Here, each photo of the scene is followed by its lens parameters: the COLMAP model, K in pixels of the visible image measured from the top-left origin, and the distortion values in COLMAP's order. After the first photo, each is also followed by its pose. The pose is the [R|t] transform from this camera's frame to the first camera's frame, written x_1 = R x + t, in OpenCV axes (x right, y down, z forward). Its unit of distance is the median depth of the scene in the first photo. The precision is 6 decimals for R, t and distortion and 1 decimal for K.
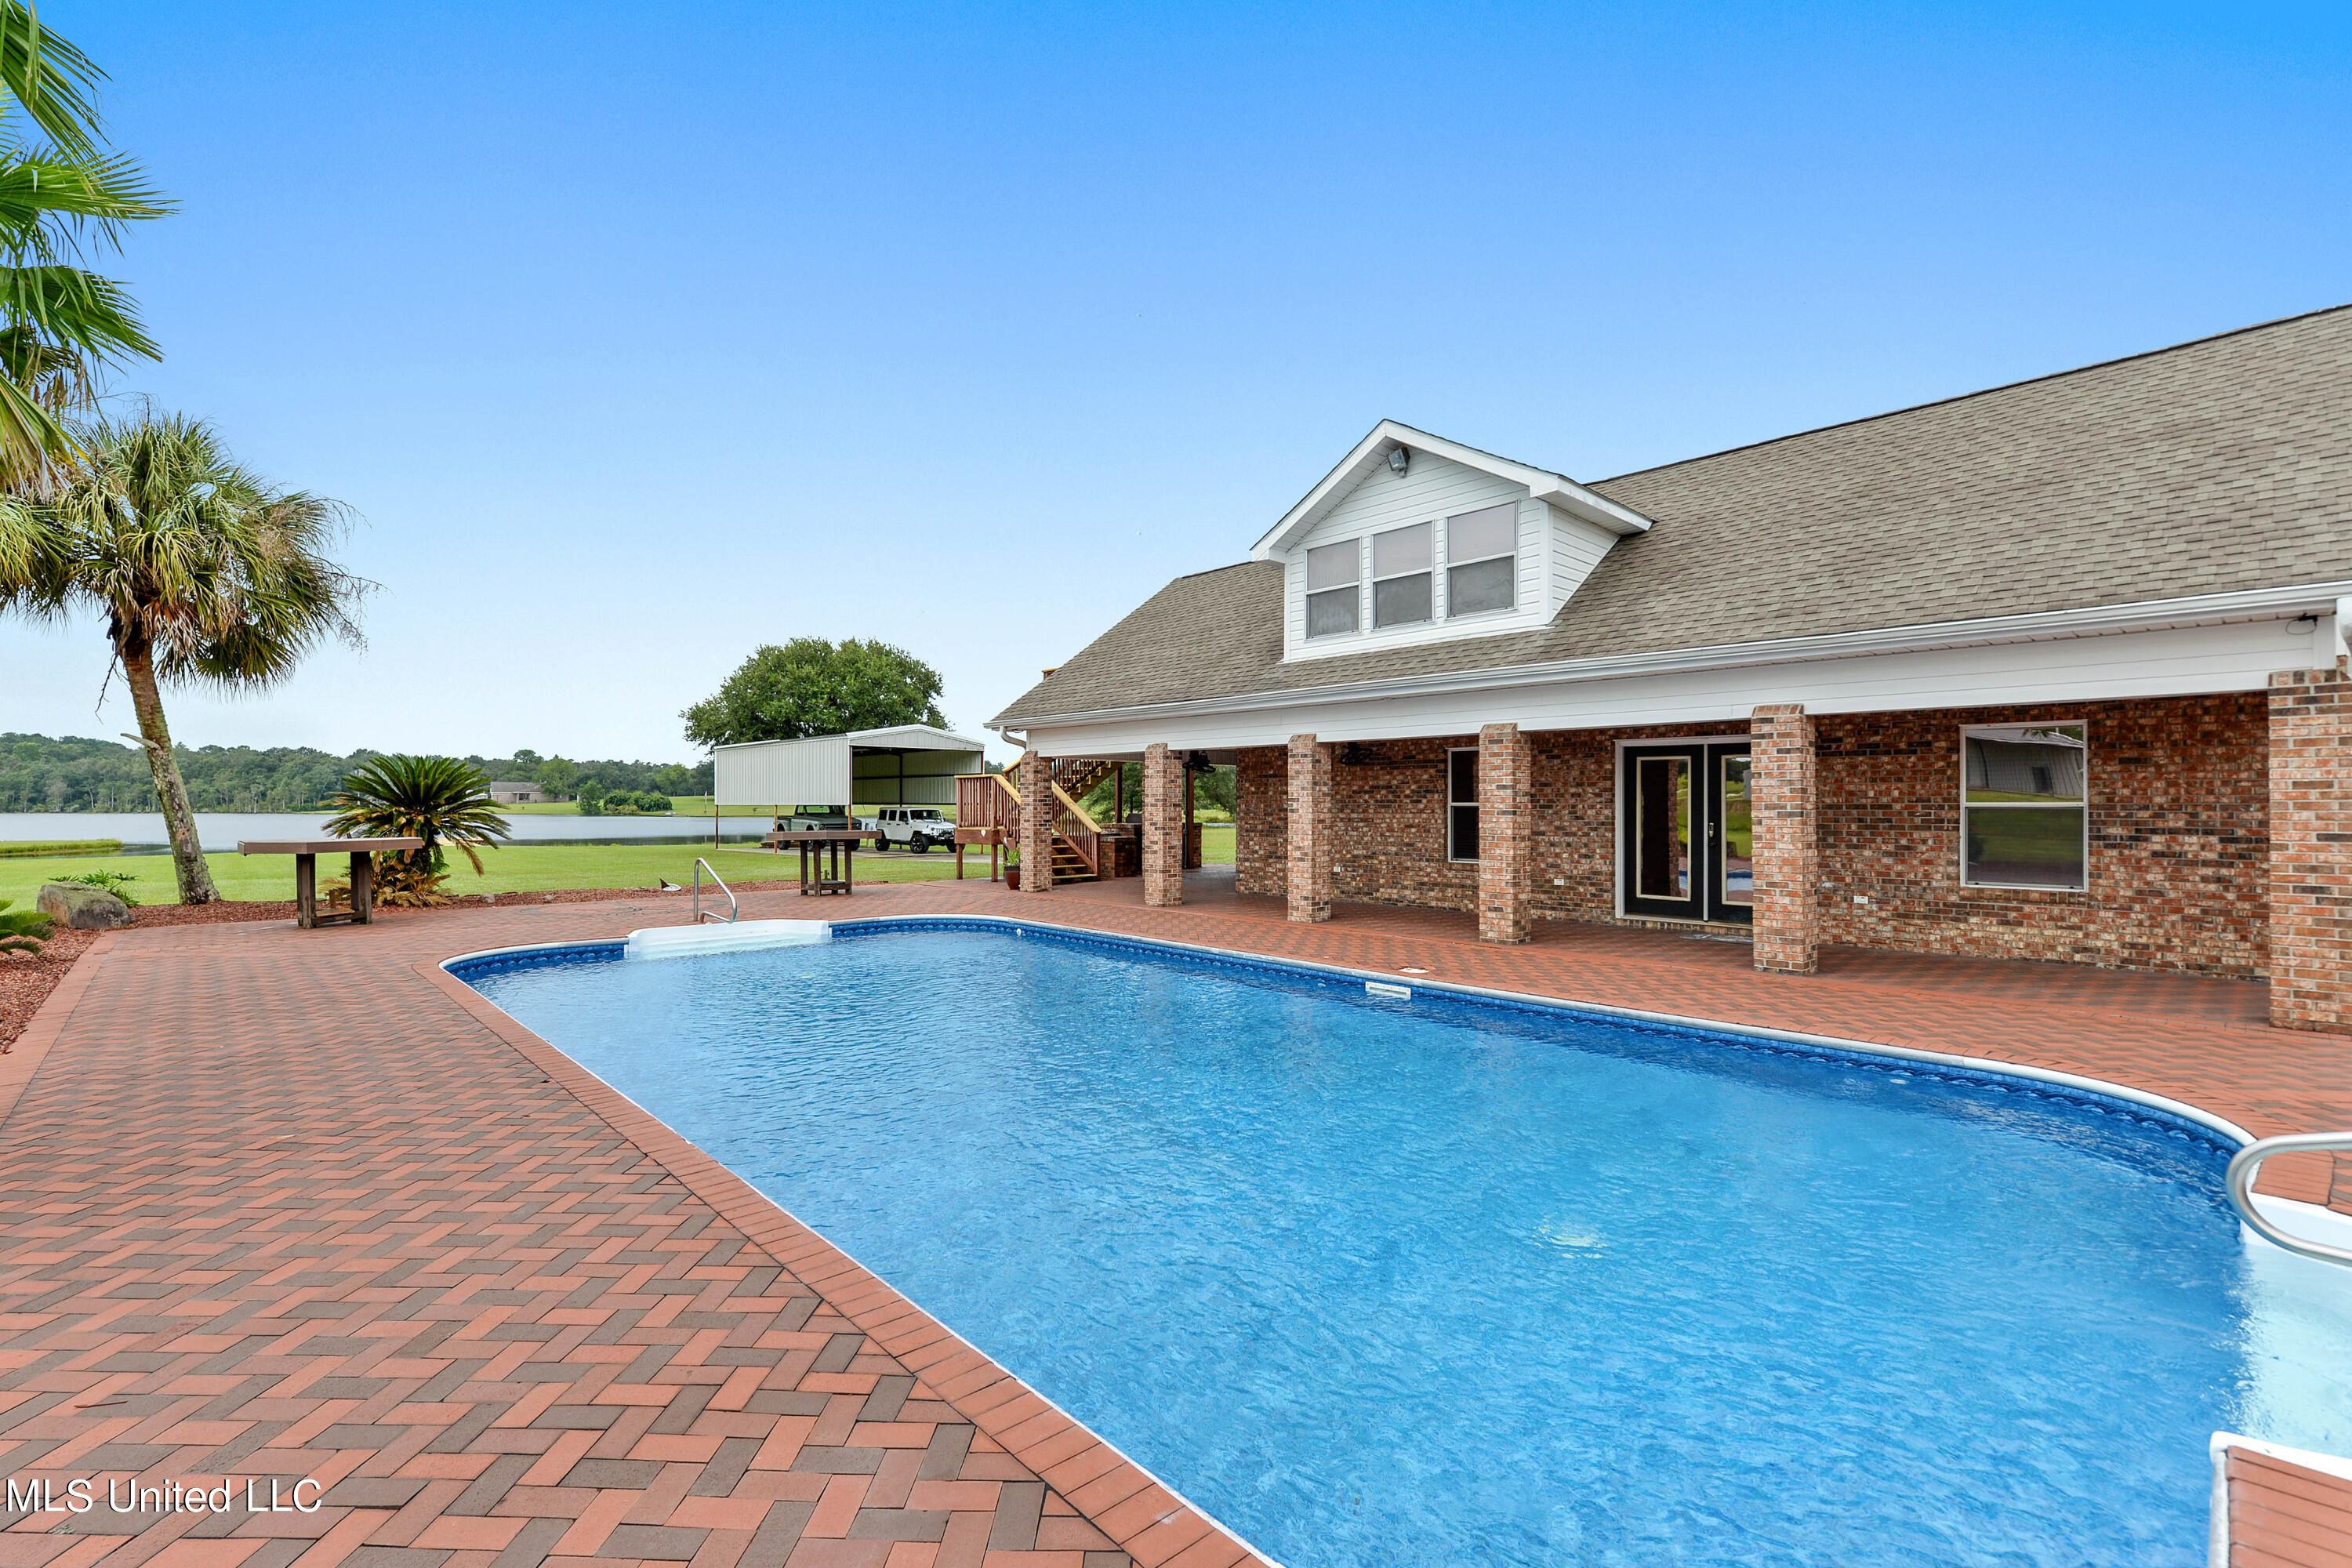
lens RADIAL K [[1030.8, 0, 1183.2], [0, 1030.8, 793.6], [0, 0, 1]] dist [0.000321, 0.000578]
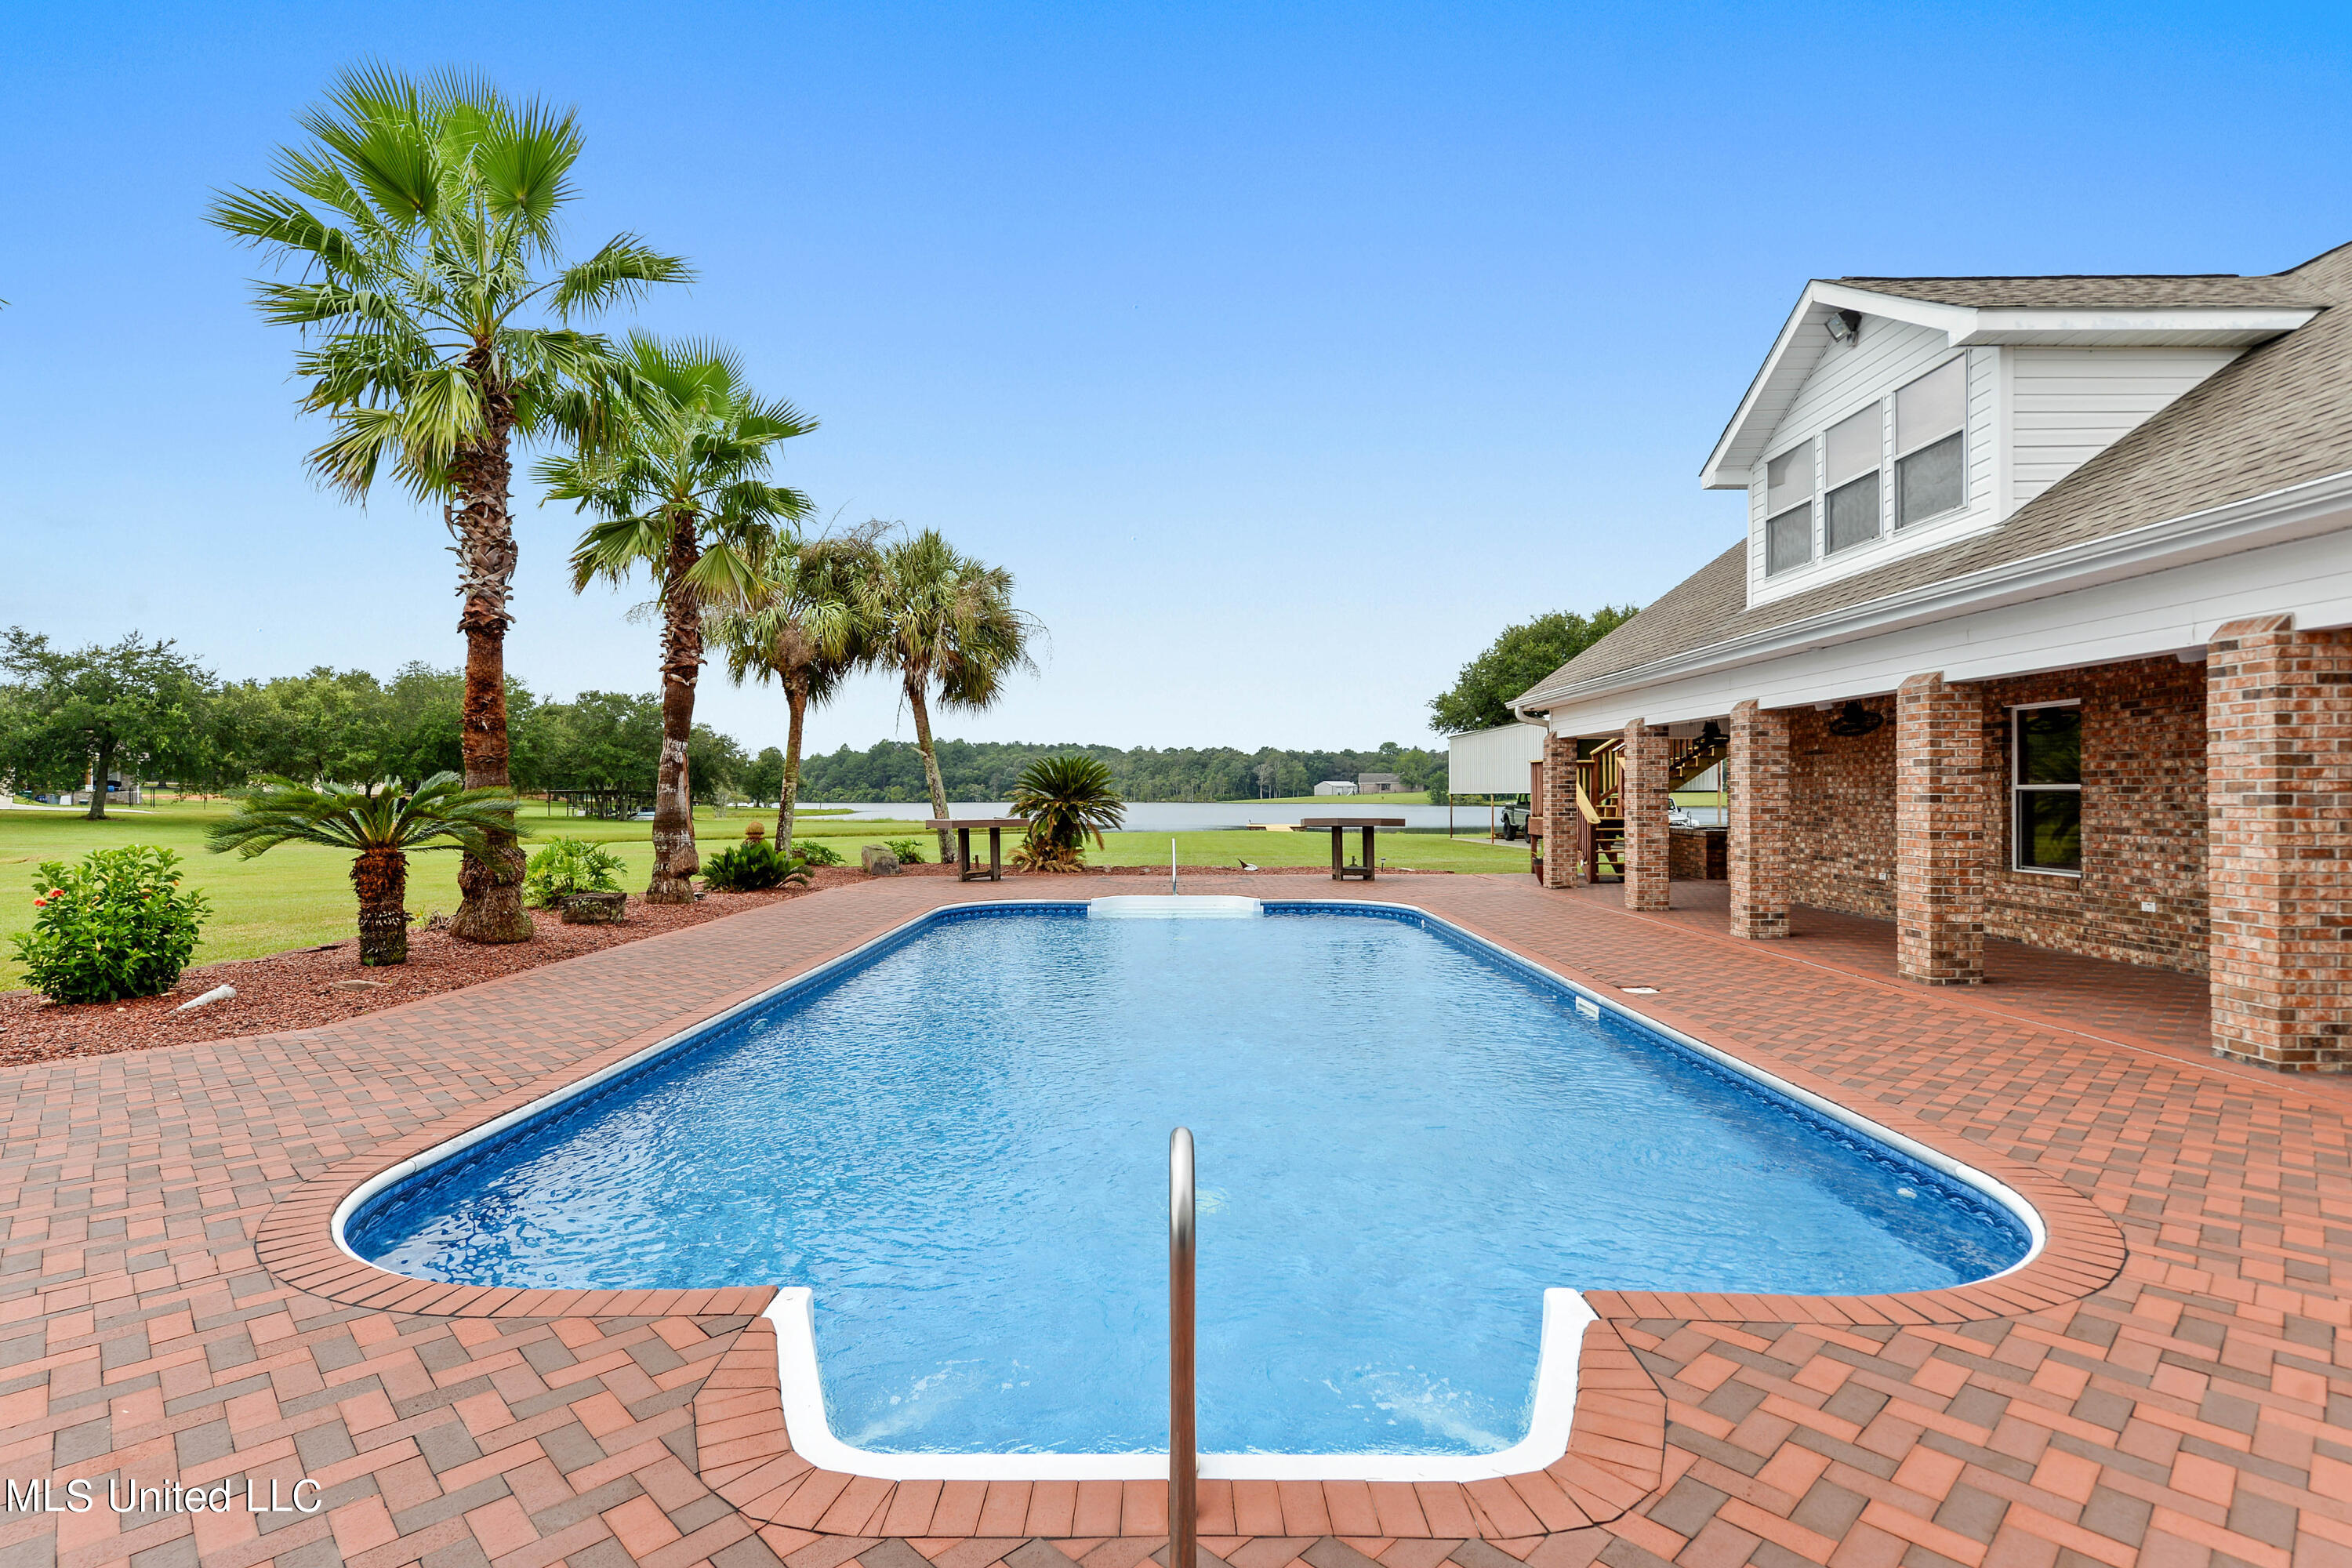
lens RADIAL K [[1160.2, 0, 1172.0], [0, 1160.2, 788.5], [0, 0, 1]] dist [-0.000239, -0.000392]
pose [[0.720028, -0.007398, -0.693906, 0.421419], [0.011658, 0.999931, 0.001436, 0.003636], [0.693847, -0.009124, 0.720064, 0.054612]]
